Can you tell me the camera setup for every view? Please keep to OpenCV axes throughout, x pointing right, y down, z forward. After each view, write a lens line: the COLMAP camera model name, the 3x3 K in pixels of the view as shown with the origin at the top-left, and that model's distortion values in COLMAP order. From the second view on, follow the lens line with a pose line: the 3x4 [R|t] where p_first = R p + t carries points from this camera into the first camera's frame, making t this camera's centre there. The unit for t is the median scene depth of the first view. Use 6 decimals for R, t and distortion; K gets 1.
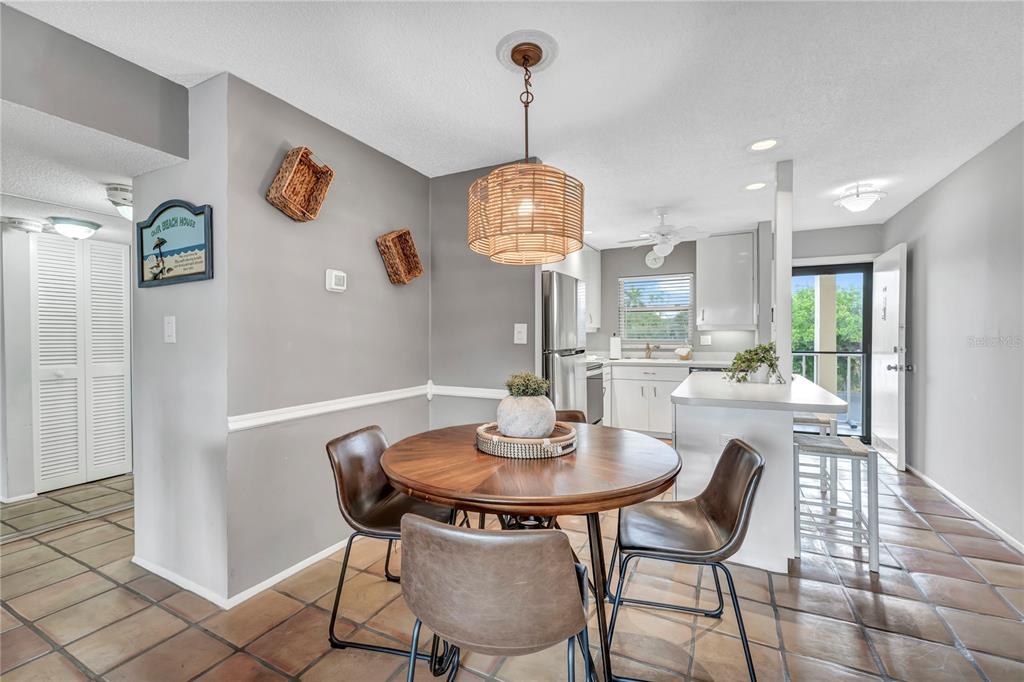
lens RADIAL K [[437.1, 0, 483.5], [0, 437.1, 339.4], [0, 0, 1]] dist [-0.001738, -0.000286]
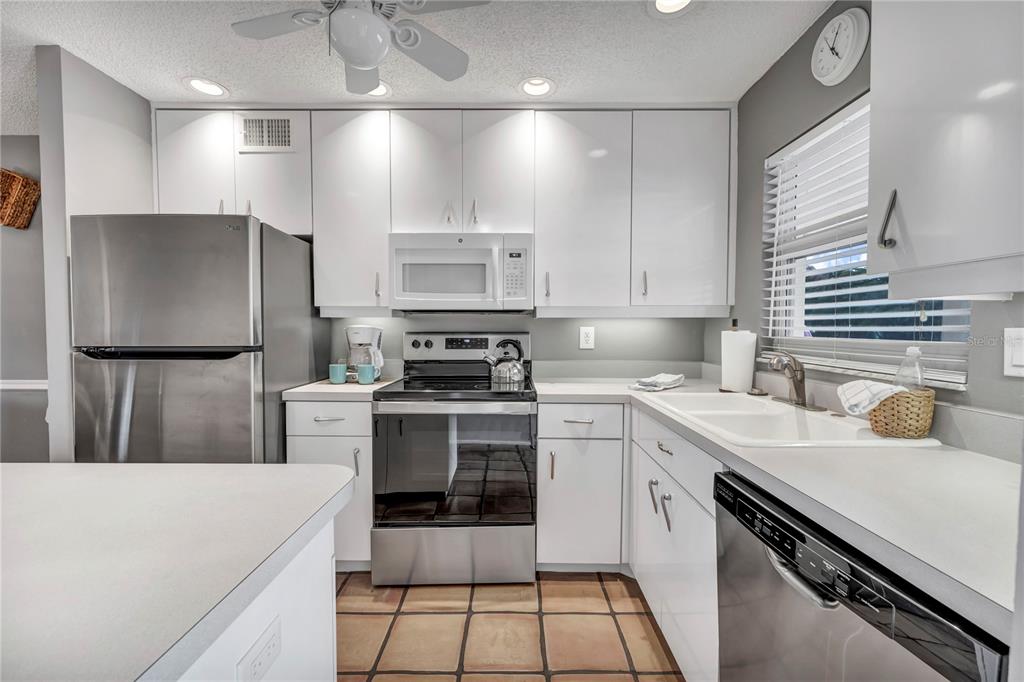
lens RADIAL K [[429.3, 0, 511.6], [0, 429.3, 331.7], [0, 0, 1]] dist [0.012050, 0.000095]
pose [[0.483664, 0.016739, -0.875094, 0.712015], [-0.010489, 0.999856, 0.013329, -0.009280], [0.875191, 0.002732, 0.483770, 0.899357]]
